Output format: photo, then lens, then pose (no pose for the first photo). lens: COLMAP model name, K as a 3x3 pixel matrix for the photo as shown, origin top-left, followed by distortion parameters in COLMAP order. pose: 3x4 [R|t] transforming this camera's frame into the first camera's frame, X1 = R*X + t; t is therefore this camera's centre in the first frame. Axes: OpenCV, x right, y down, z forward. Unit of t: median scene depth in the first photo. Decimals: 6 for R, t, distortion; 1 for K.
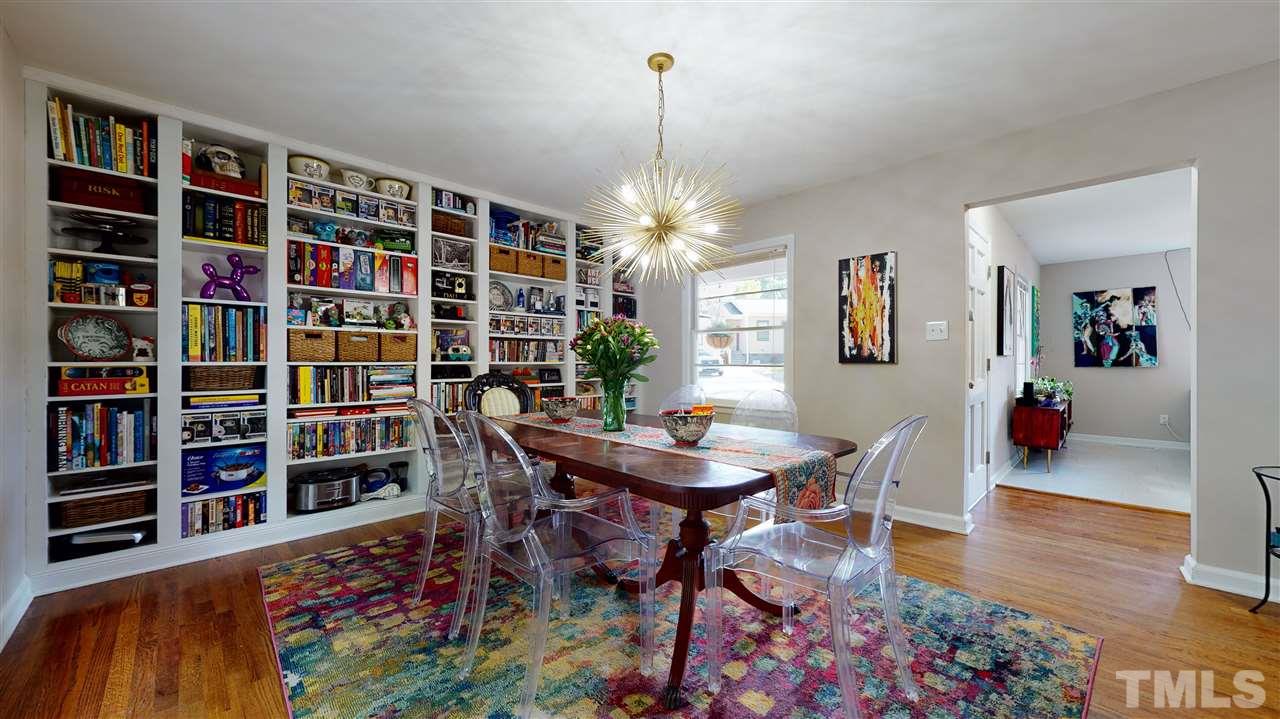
lens RADIAL K [[469.9, 0, 641.1], [0, 469.9, 360.0], [0, 0, 1]] dist [-0.001473, -0.000152]
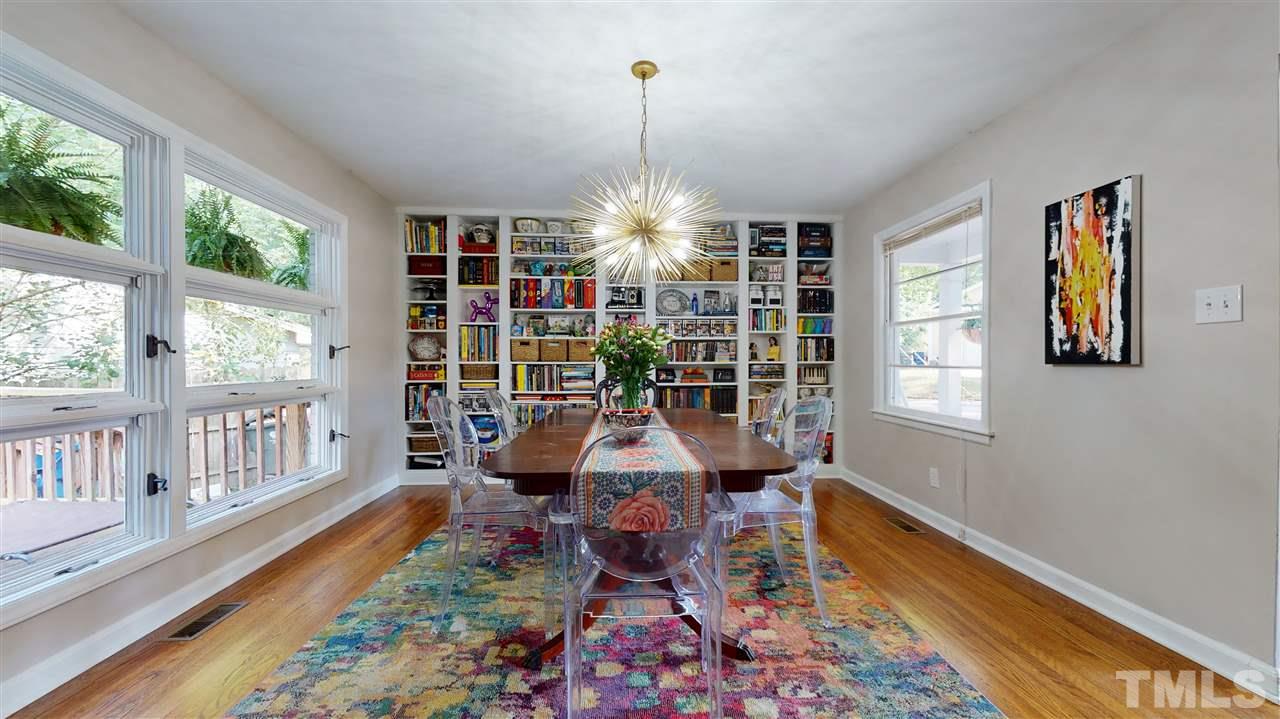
lens RADIAL K [[469.9, 0, 640.8], [0, 469.9, 359.2], [0, 0, 1]] dist [-0.001473, -0.000152]
pose [[0.748335, -0.002232, -0.663318, 0.538023], [0.001611, 0.999998, -0.001548, -0.000539], [0.663319, 0.000090, 0.748336, 0.172873]]
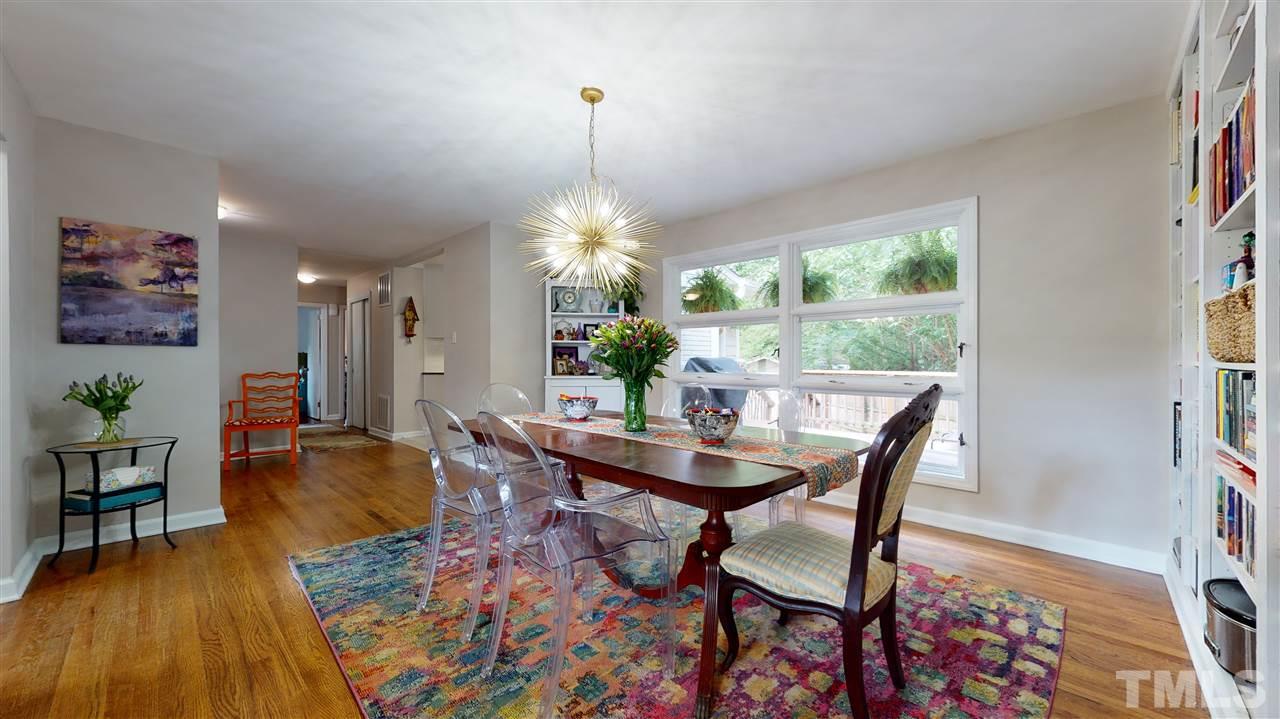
lens RADIAL K [[469.9, 0, 641.1], [0, 469.9, 363.3], [0, 0, 1]] dist [-0.001473, -0.000152]
pose [[-0.999823, 0.000743, -0.018805, -0.040141], [0.000675, 0.999993, 0.003627, 0.004063], [0.018808, 0.003614, -0.999817, 1.596930]]
